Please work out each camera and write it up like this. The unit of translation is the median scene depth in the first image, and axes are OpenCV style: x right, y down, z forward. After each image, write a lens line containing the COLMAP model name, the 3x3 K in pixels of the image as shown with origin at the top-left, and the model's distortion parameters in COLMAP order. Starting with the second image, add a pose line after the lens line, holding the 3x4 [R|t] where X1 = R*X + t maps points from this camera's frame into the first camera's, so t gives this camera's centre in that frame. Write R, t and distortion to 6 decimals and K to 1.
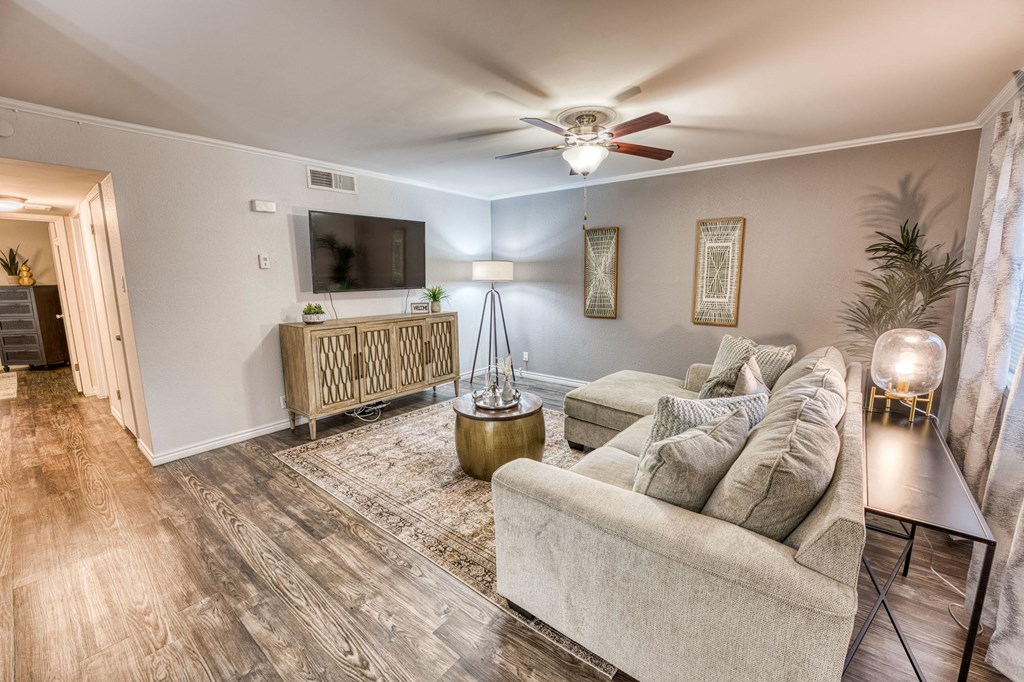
lens RADIAL K [[414.2, 0, 512.0], [0, 414.2, 341.0], [0, 0, 1]] dist [-0.027151, 0.003536]
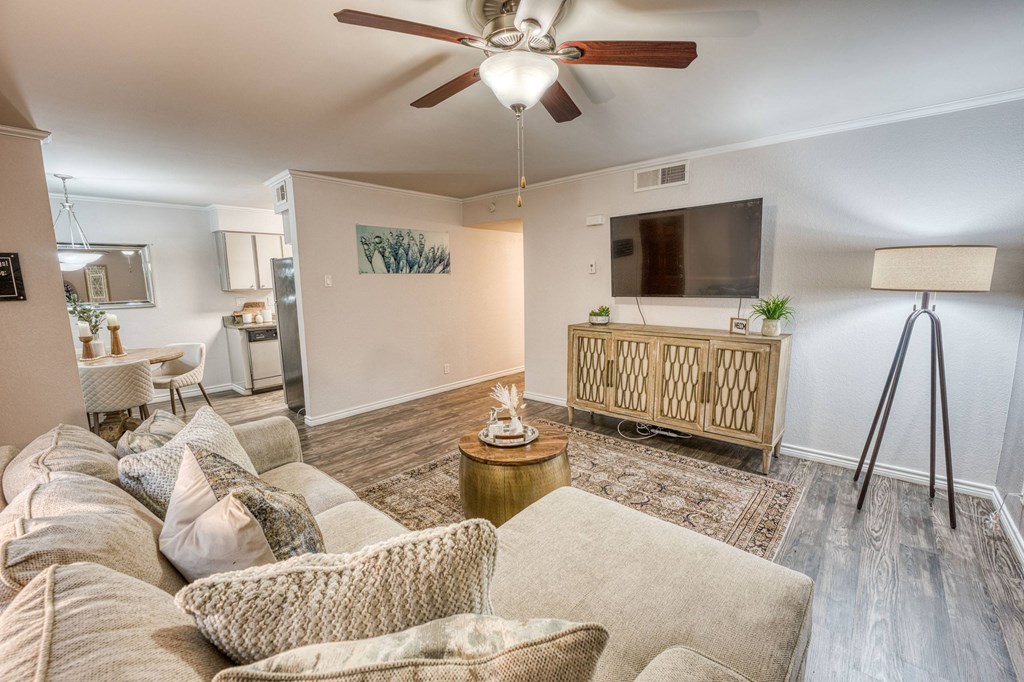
lens RADIAL K [[423.1, 0, 511.8], [0, 423.1, 342.6], [0, 0, 1]] dist [-0.029114, 0.004501]
pose [[-0.043044, 0.154250, -0.987094, 0.764841], [-0.144550, 0.976652, 0.158921, -0.169959], [0.988561, 0.149525, -0.019742, 0.995544]]
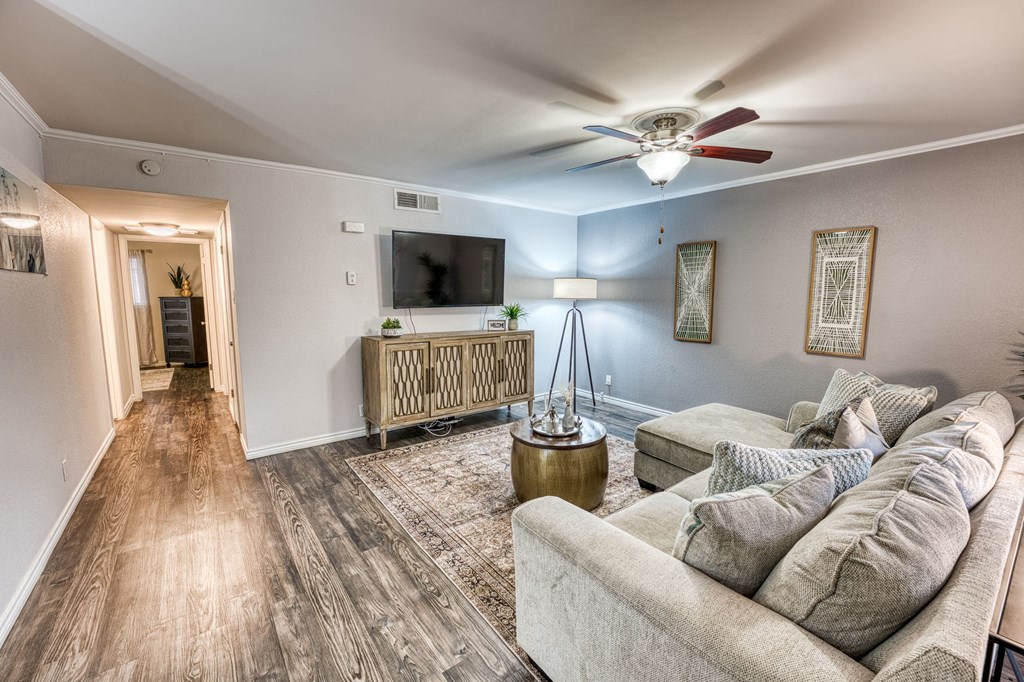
lens RADIAL K [[423.1, 0, 511.8], [0, 423.1, 342.6], [0, 0, 1]] dist [-0.029114, 0.004501]
pose [[0.970411, 0.037889, -0.238467, 0.086604], [-0.047402, 0.998287, -0.034282, -0.008513], [0.236760, 0.044571, 0.970545, 0.043720]]
